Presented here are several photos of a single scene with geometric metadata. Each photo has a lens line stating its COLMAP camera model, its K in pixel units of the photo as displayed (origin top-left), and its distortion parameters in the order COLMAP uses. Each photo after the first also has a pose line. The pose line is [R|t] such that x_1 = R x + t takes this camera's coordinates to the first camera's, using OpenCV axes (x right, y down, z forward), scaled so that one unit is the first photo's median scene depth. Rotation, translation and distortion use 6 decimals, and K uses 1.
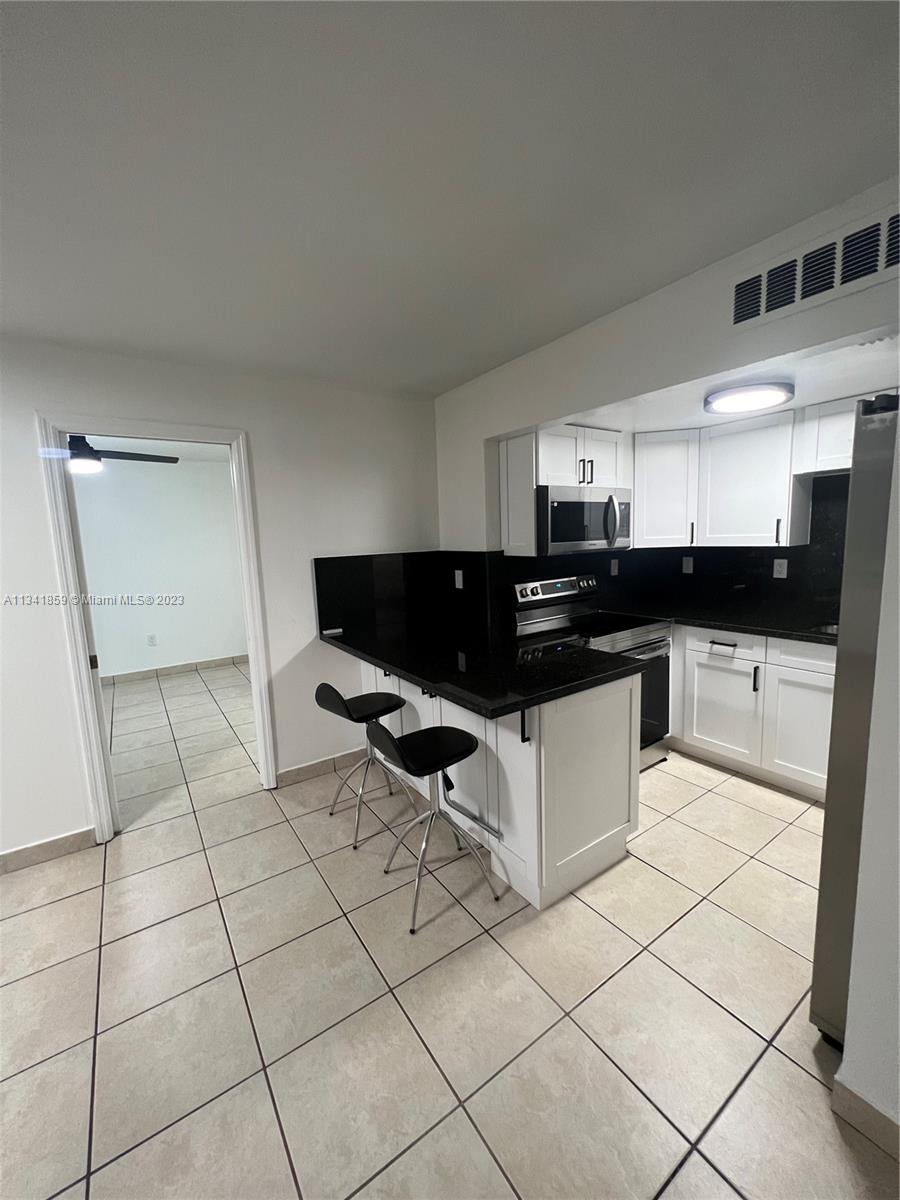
lens RADIAL K [[480.2, 0, 453.6], [0, 480.2, 600.4], [0, 0, 1]] dist [-0.004053, -0.000251]
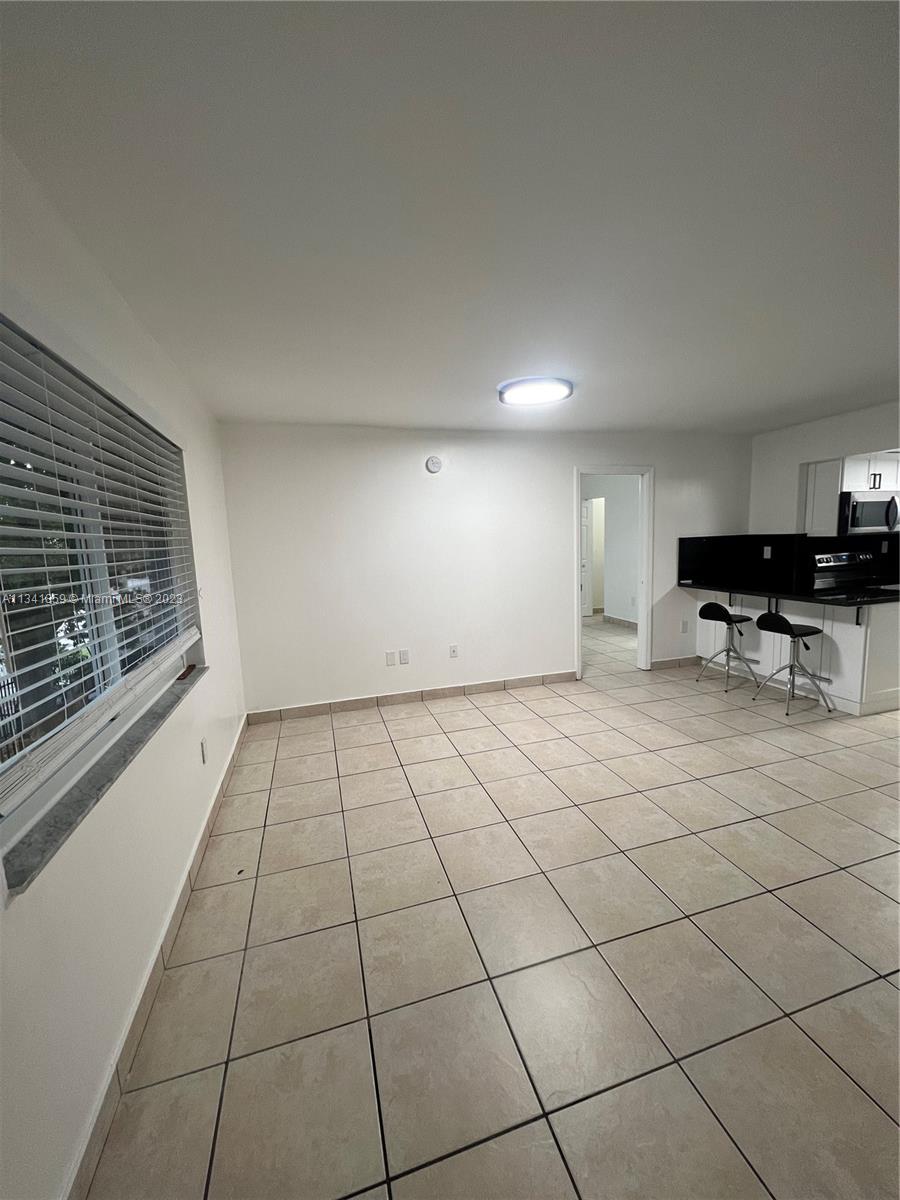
lens RADIAL K [[480.2, 0, 452.7], [0, 480.2, 600.2], [0, 0, 1]] dist [-0.004053, -0.000251]
pose [[0.949856, 0.039889, -0.310133, -0.528707], [-0.038133, 0.999204, 0.011726, 0.147584], [0.310354, 0.000688, 0.950621, -0.889396]]
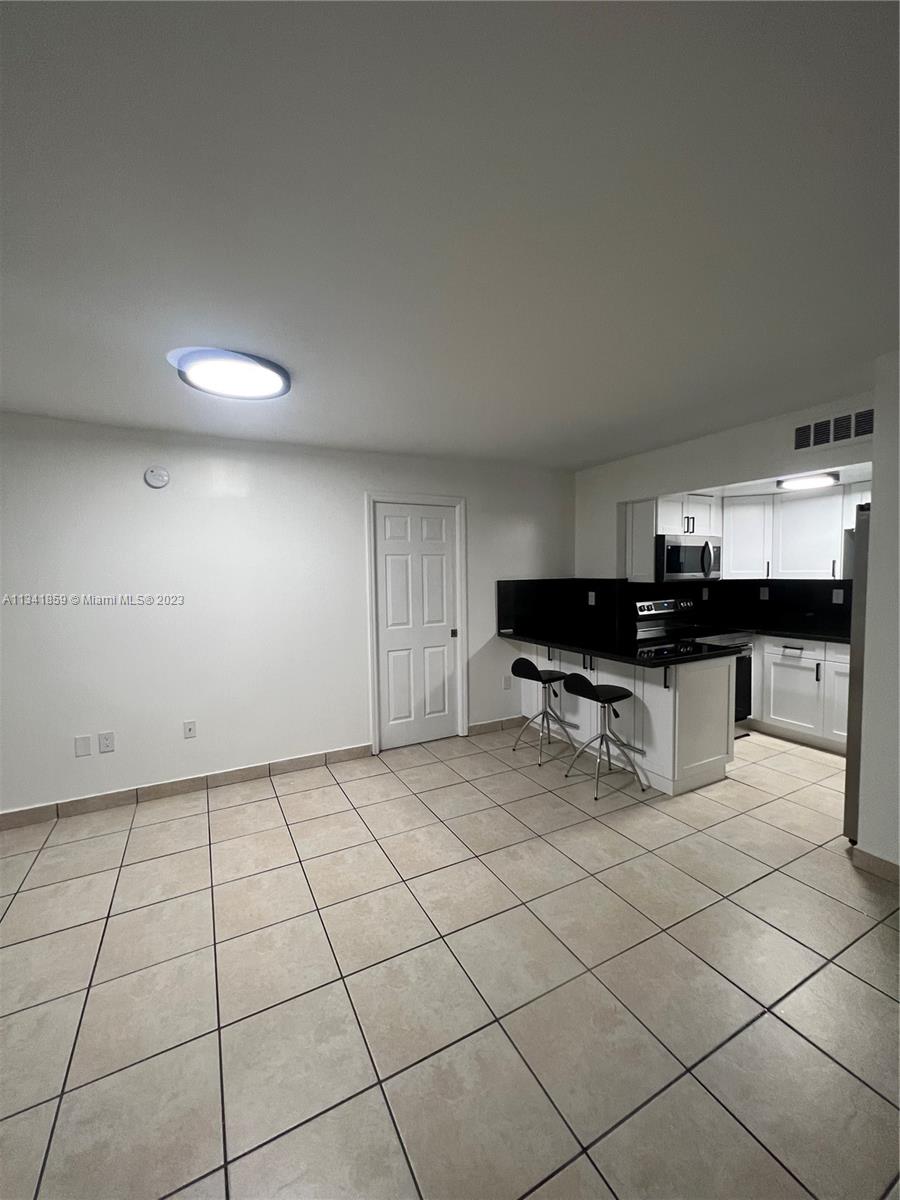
lens RADIAL K [[480.2, 0, 454.8], [0, 480.2, 601.0], [0, 0, 1]] dist [-0.004053, -0.000251]
pose [[0.993381, 0.027277, -0.111577, -0.260255], [-0.034970, 0.997101, -0.067583, 0.081957], [0.109410, 0.071038, 0.991455, -0.493334]]
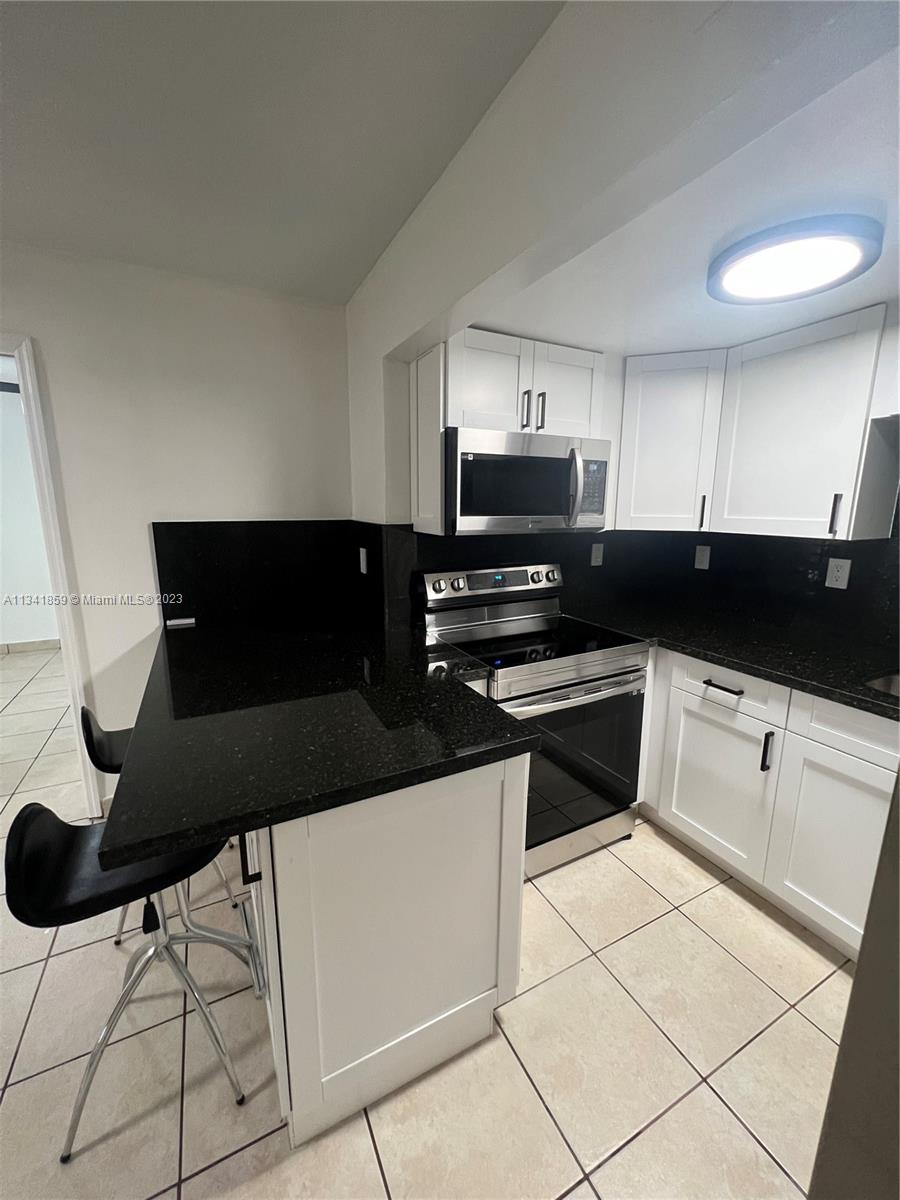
lens RADIAL K [[480.2, 0, 453.5], [0, 480.2, 601.1], [0, 0, 1]] dist [-0.004053, -0.000251]
pose [[0.991349, 0.066755, -0.113005, 0.264972], [-0.059188, 0.995856, 0.069047, -0.046783], [0.117146, -0.061761, 0.991192, 0.323862]]
